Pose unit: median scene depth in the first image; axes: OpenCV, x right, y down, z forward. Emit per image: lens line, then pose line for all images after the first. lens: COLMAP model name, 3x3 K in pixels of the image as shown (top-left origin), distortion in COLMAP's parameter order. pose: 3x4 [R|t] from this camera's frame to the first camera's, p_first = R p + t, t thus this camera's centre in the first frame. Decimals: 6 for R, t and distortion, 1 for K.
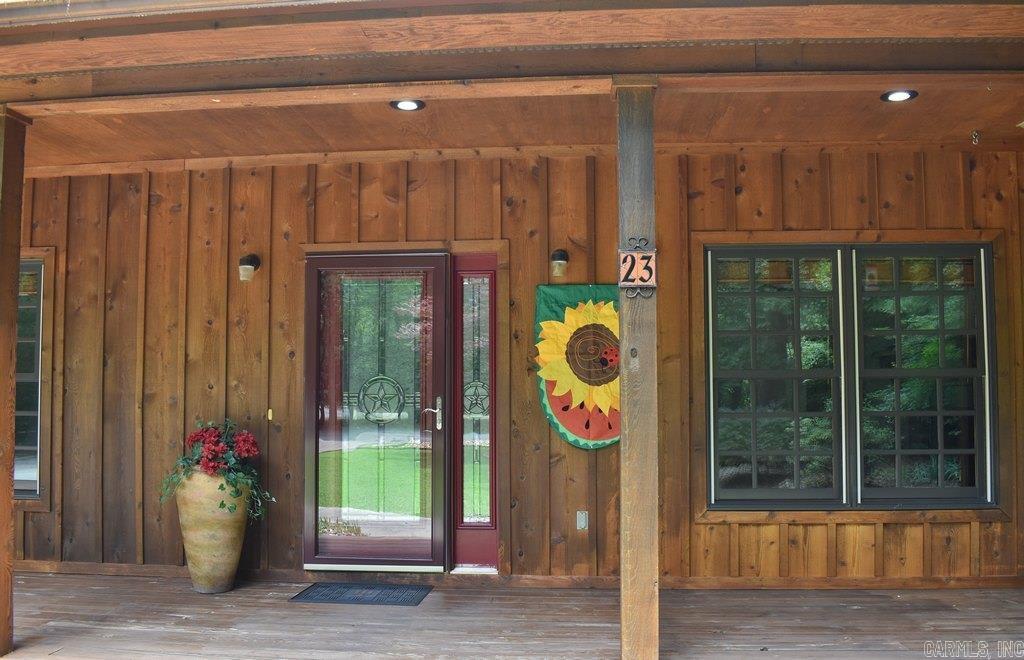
lens RADIAL K [[823.1, 0, 516.0], [0, 823.1, 359.5], [0, 0, 1]] dist [-0.085493, 0.005543]
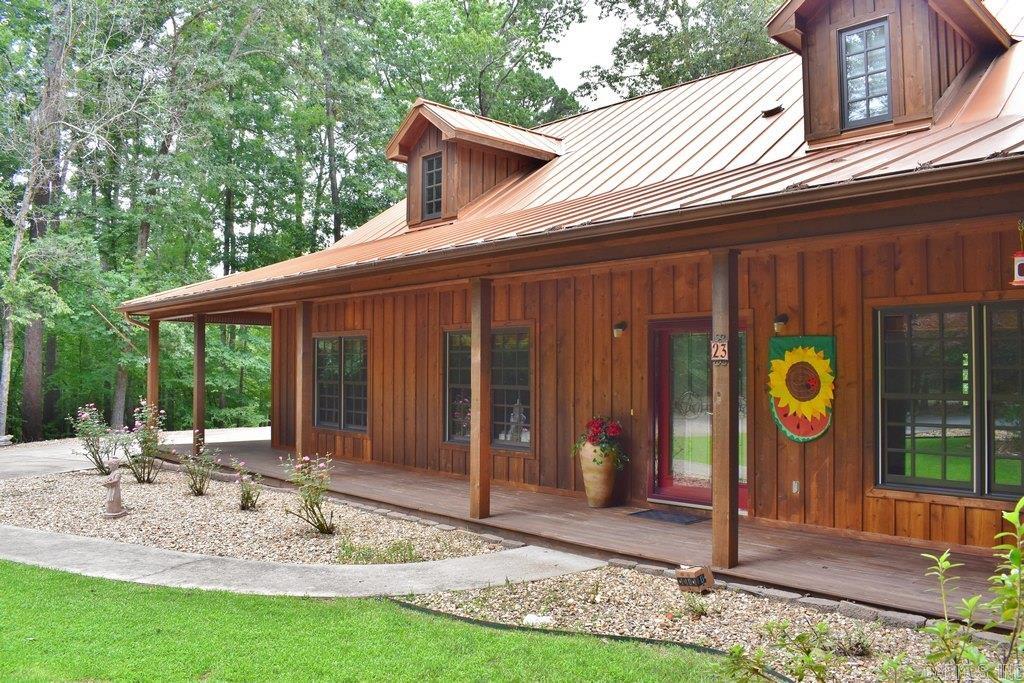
lens RADIAL K [[804.2, 0, 511.7], [0, 804.2, 342.3], [0, 0, 1]] dist [-0.095448, 0.015691]
pose [[0.747262, -0.018414, -0.664274, 0.673197], [0.026264, 0.999653, 0.001834, -0.095685], [0.664010, -0.018817, 0.747487, -0.477646]]
